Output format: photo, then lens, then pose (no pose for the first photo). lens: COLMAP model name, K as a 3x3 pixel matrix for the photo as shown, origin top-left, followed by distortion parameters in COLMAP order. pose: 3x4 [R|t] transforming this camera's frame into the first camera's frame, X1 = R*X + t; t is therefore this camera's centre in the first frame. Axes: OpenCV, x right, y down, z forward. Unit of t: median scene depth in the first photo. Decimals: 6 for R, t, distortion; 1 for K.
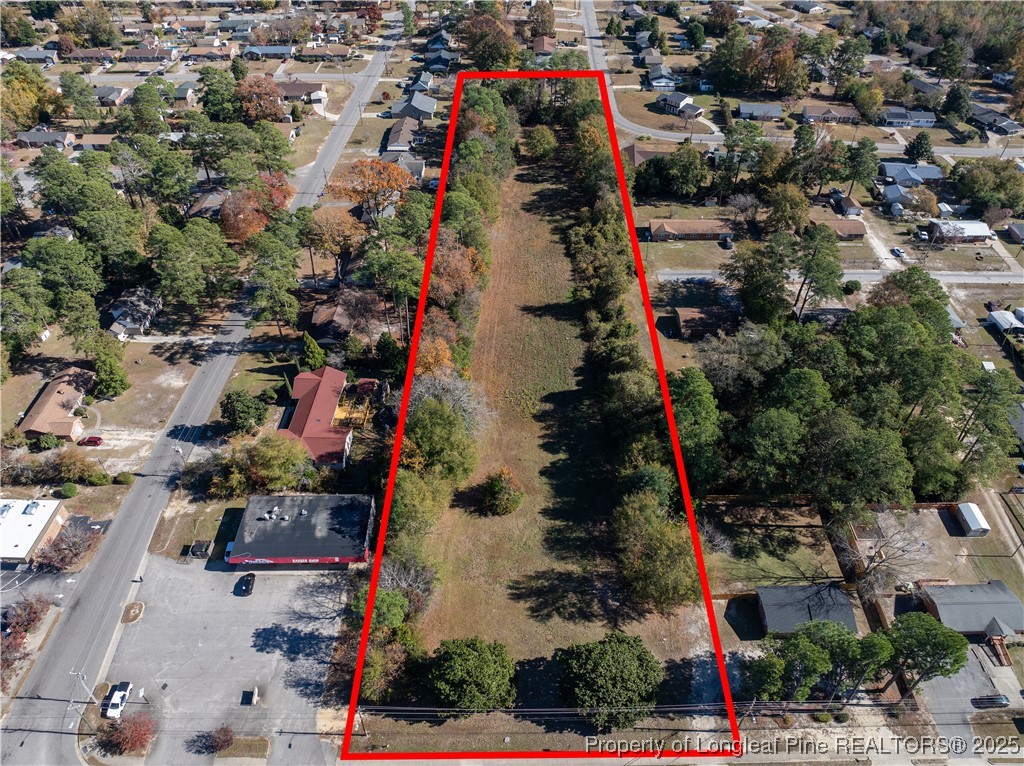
lens RADIAL K [[717.3, 0, 514.8], [0, 717.3, 367.7], [0, 0, 1]] dist [-0.037379, -0.000779]
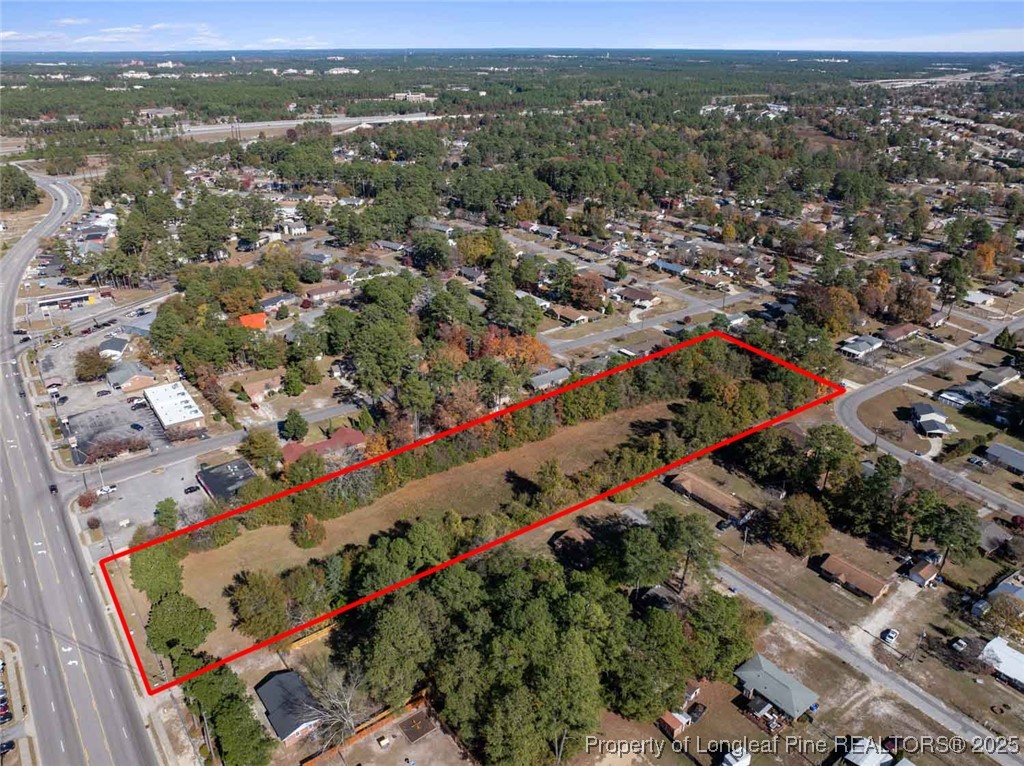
lens RADIAL K [[707.9, 0, 512.0], [0, 707.9, 383.0], [0, 0, 1]] dist [-0.034447, -0.002244]
pose [[0.613230, 0.343963, -0.711083, 1.002668], [-0.521164, 0.852654, -0.037002, -0.209494], [0.593581, 0.393282, 0.702134, 0.141445]]
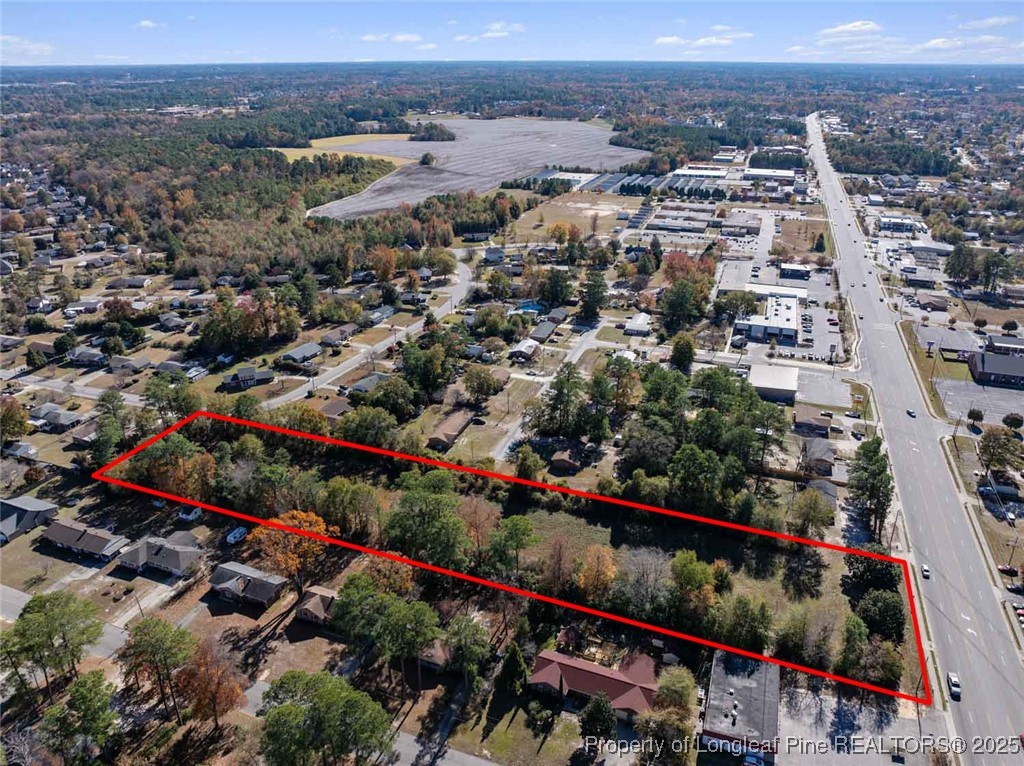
lens RADIAL K [[707.9, 0, 512.0], [0, 707.9, 383.0], [0, 0, 1]] dist [-0.034447, -0.002244]
pose [[0.349938, -0.392401, 0.850626, -0.965171], [0.622816, 0.775739, 0.101635, -0.416798], [-0.699745, 0.494217, 0.515855, 0.349187]]
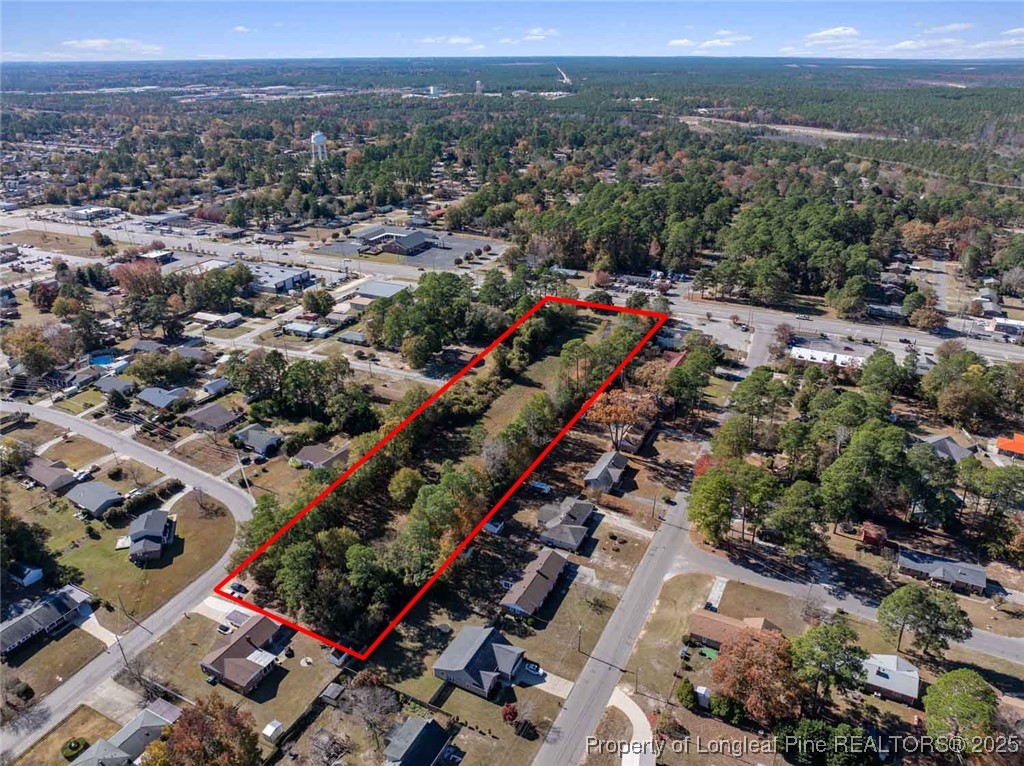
lens RADIAL K [[707.9, 0, 512.0], [0, 707.9, 383.0], [0, 0, 1]] dist [-0.034447, -0.002244]
pose [[-0.897665, -0.184007, 0.400424, -0.641604], [0.294770, 0.424731, 0.855987, -1.688311], [-0.327580, 0.886423, -0.327026, 1.776382]]
